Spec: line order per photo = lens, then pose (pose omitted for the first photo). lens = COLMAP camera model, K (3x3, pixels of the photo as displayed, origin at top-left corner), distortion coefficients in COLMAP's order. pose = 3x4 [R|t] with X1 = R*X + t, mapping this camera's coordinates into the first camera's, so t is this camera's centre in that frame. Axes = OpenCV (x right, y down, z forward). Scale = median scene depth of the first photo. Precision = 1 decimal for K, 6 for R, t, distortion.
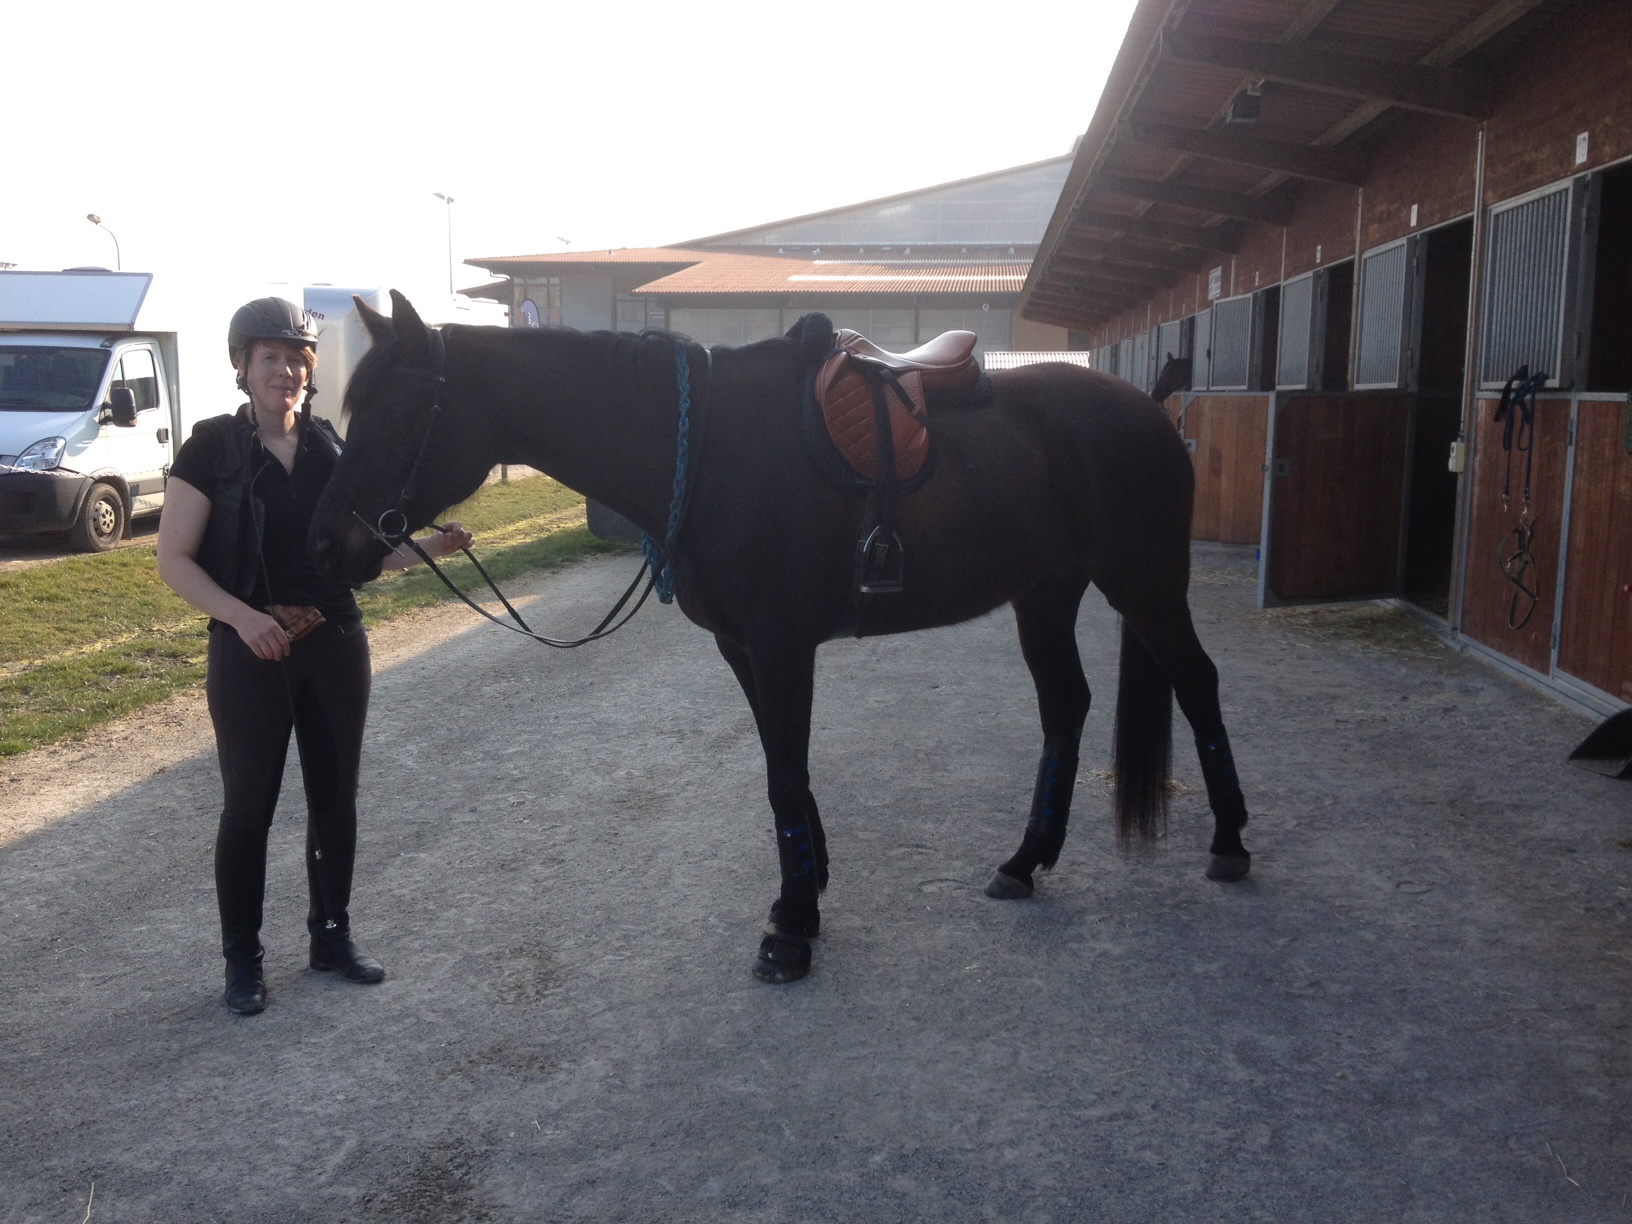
lens RADIAL K [[1495.2, 0, 817.8], [0, 1495.2, 566.3], [0, 0, 1]] dist [0.168876, -0.345083]
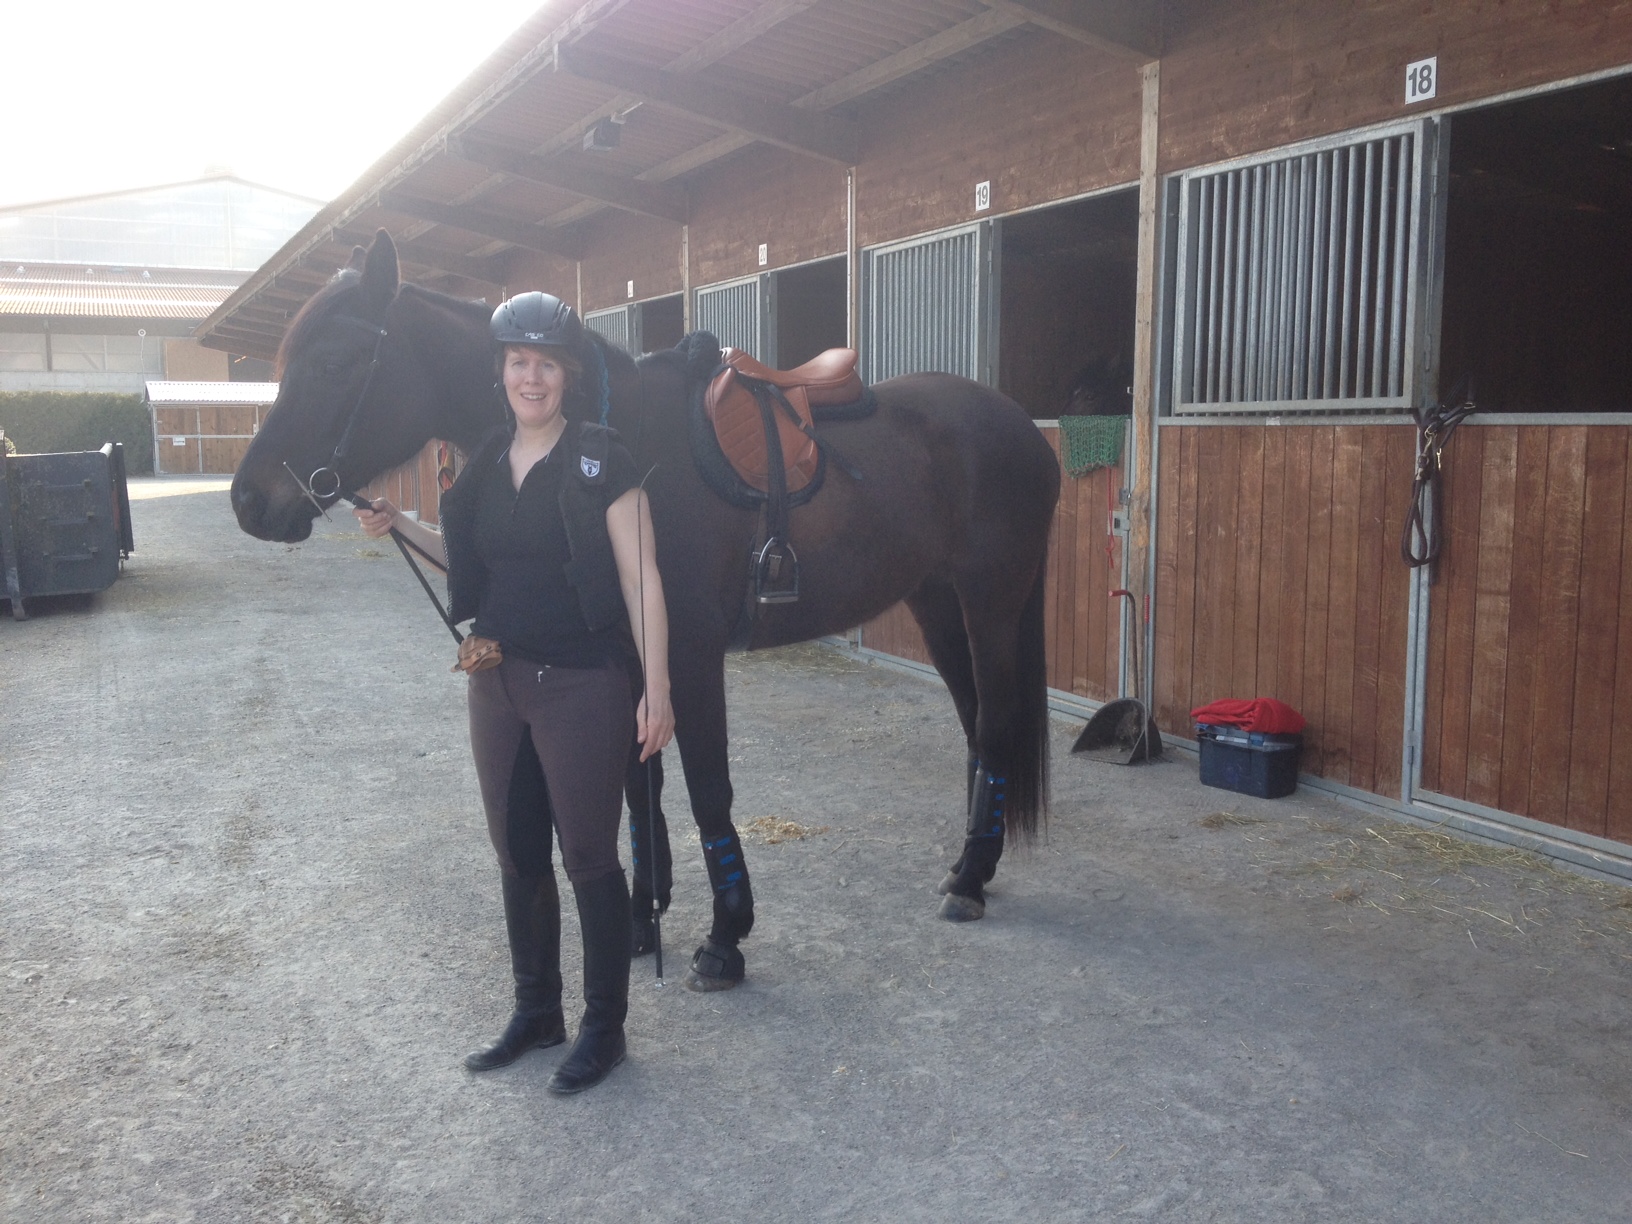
lens RADIAL K [[1501.0, 0, 816.0], [0, 1501.0, 612.0], [0, 0, 1]] dist [0.058755, -0.103082]
pose [[0.865931, -0.067503, 0.495588, -0.161465], [0.063567, 0.997669, 0.024821, -0.011005], [-0.496108, 0.010010, 0.868203, 0.122954]]
